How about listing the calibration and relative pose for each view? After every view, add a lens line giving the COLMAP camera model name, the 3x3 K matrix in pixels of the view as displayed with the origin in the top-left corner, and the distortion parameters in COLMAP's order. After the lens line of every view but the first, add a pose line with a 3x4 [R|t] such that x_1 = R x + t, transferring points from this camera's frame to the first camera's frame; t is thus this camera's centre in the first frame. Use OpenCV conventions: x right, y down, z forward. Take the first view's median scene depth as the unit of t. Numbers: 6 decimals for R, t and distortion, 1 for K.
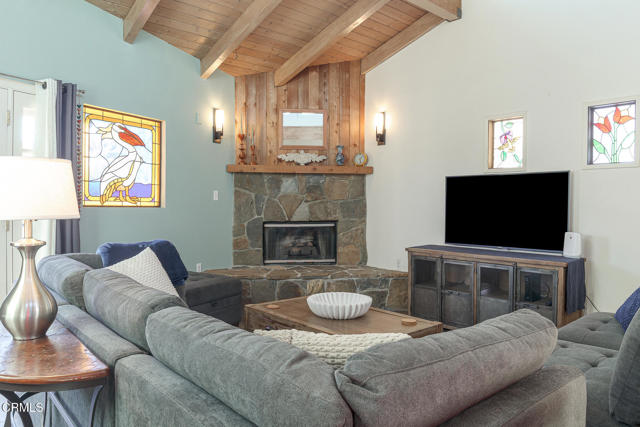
lens RADIAL K [[473.7, 0, 388.2], [0, 473.7, 212.7], [0, 0, 1]] dist [-0.045847, -0.001423]
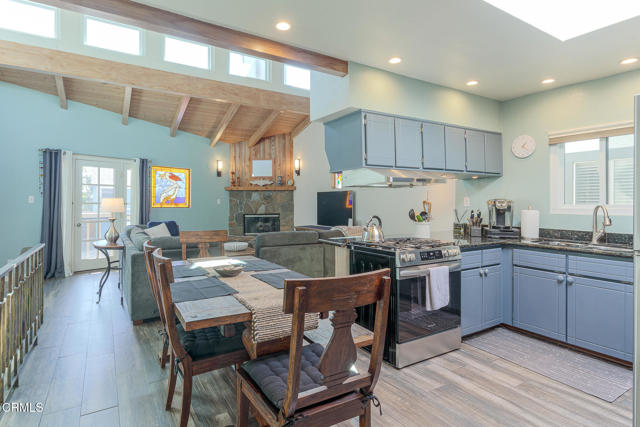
lens RADIAL K [[318.3, 0, 317.1], [0, 318.3, 206.1], [0, 0, 1]] dist [-0.000353, 0.000754]
pose [[0.981022, -0.001619, -0.193892, 0.316933], [0.000111, 0.999970, -0.007791, -0.004781], [0.193899, 0.007622, 0.980992, -0.289867]]
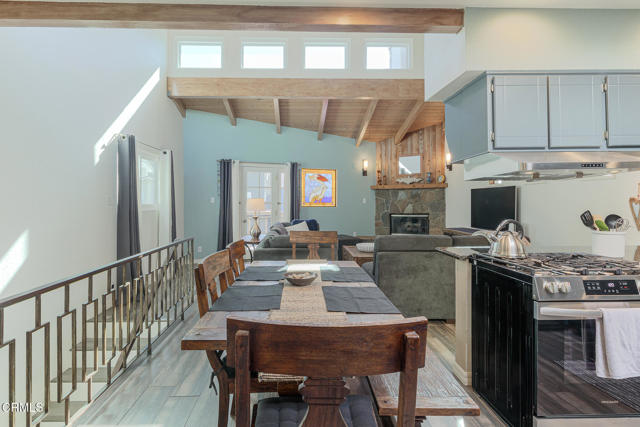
lens RADIAL K [[318.3, 0, 317.1], [0, 318.3, 206.1], [0, 0, 1]] dist [-0.000353, 0.000754]
pose [[0.767856, 0.000122, -0.640623, 0.356251], [-0.003339, 0.999987, -0.003810, -0.006233], [0.640614, 0.005065, 0.767846, -0.215052]]
